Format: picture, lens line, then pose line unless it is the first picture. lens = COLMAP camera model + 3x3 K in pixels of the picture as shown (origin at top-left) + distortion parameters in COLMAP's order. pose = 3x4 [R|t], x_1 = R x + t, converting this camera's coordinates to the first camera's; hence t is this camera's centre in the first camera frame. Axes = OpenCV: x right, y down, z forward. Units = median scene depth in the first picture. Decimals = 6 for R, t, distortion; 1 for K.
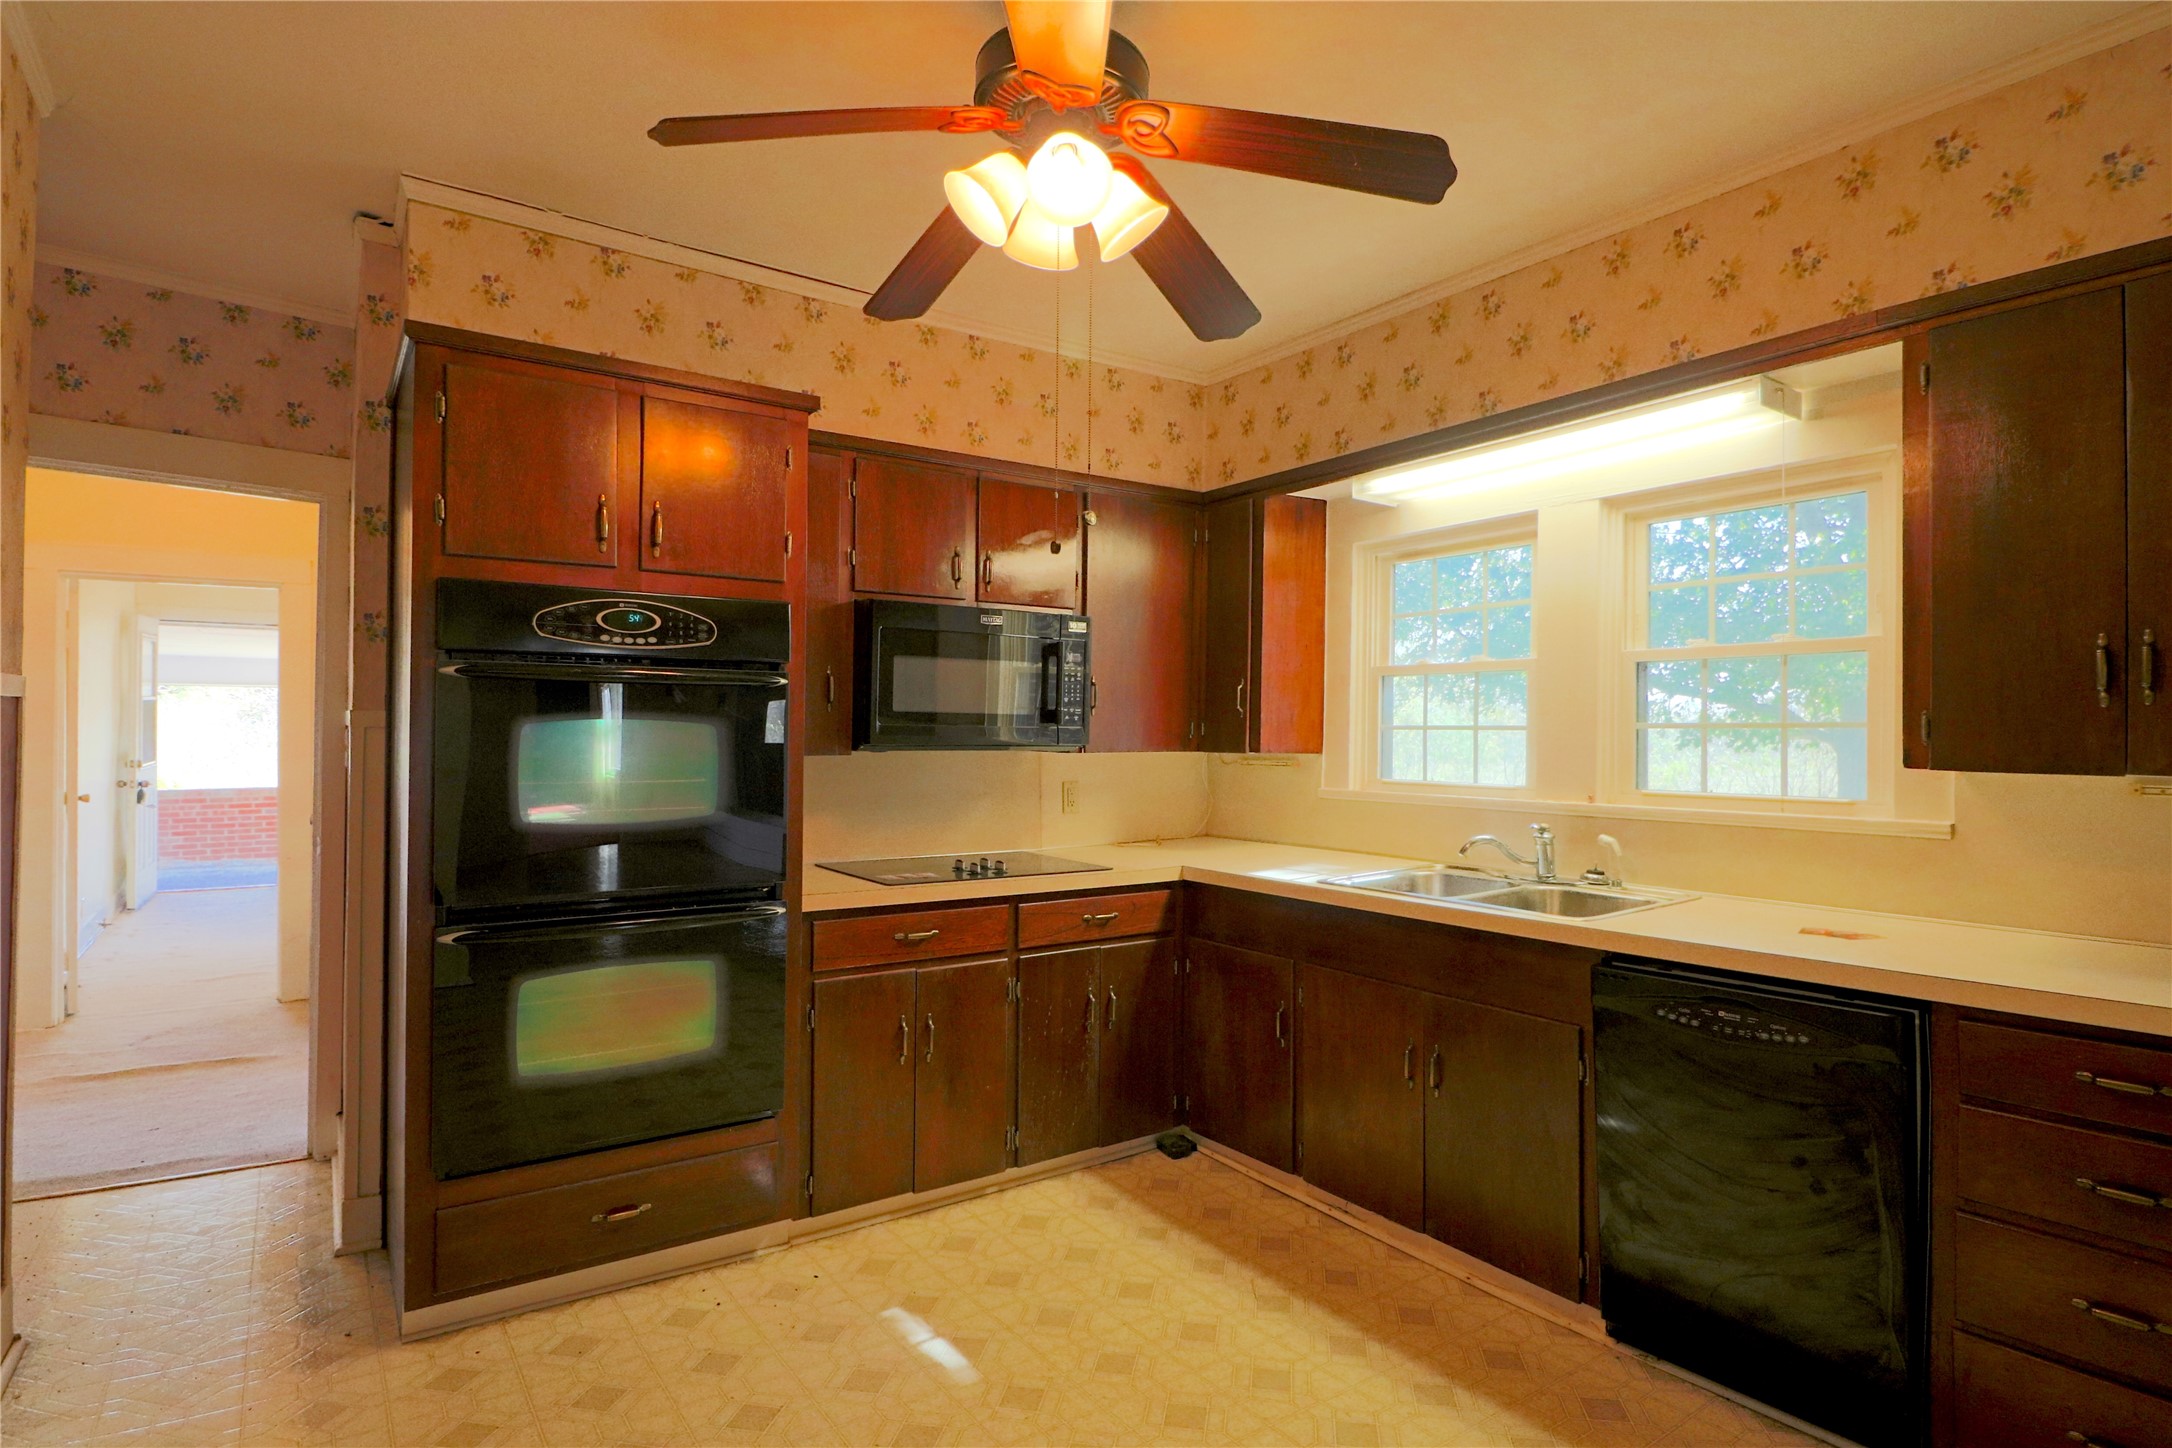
lens RADIAL K [[1109.9, 0, 1085.5], [0, 1109.9, 730.0], [0, 0, 1]] dist [-0.004008, -0.011335]
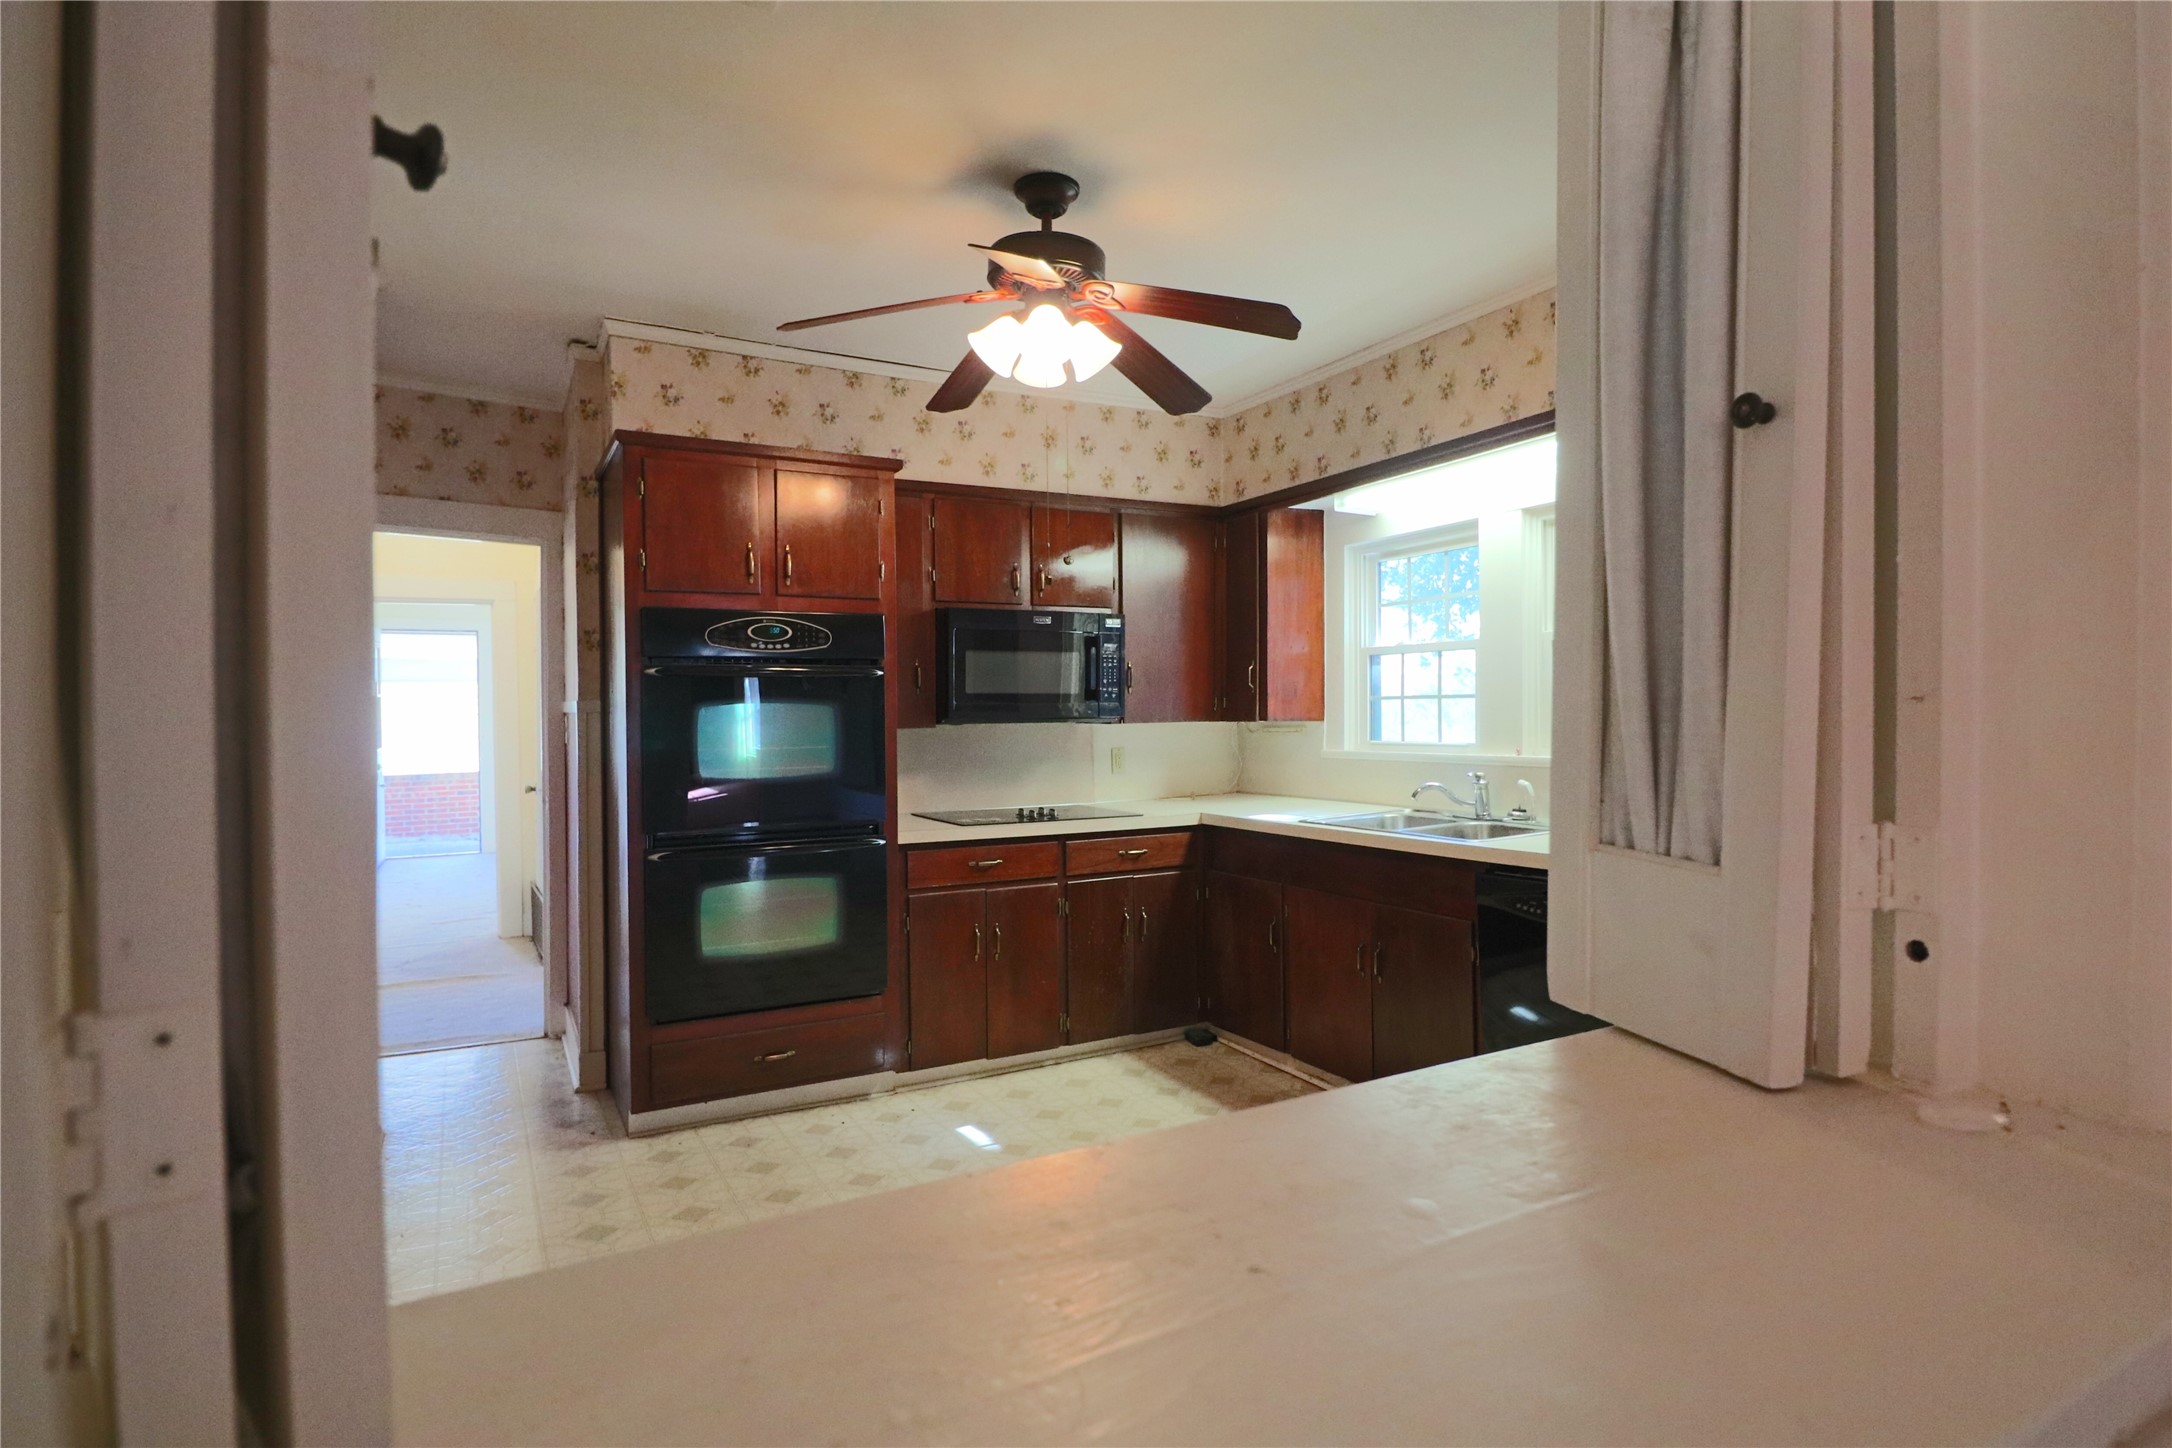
lens RADIAL K [[1109.9, 0, 1082.7], [0, 1109.9, 724.8], [0, 0, 1]] dist [-0.004008, -0.011335]
pose [[0.993789, -0.018226, -0.109781, 0.108064], [0.019791, 0.999717, 0.013180, 0.005948], [0.109510, -0.015271, 0.993868, -0.286676]]
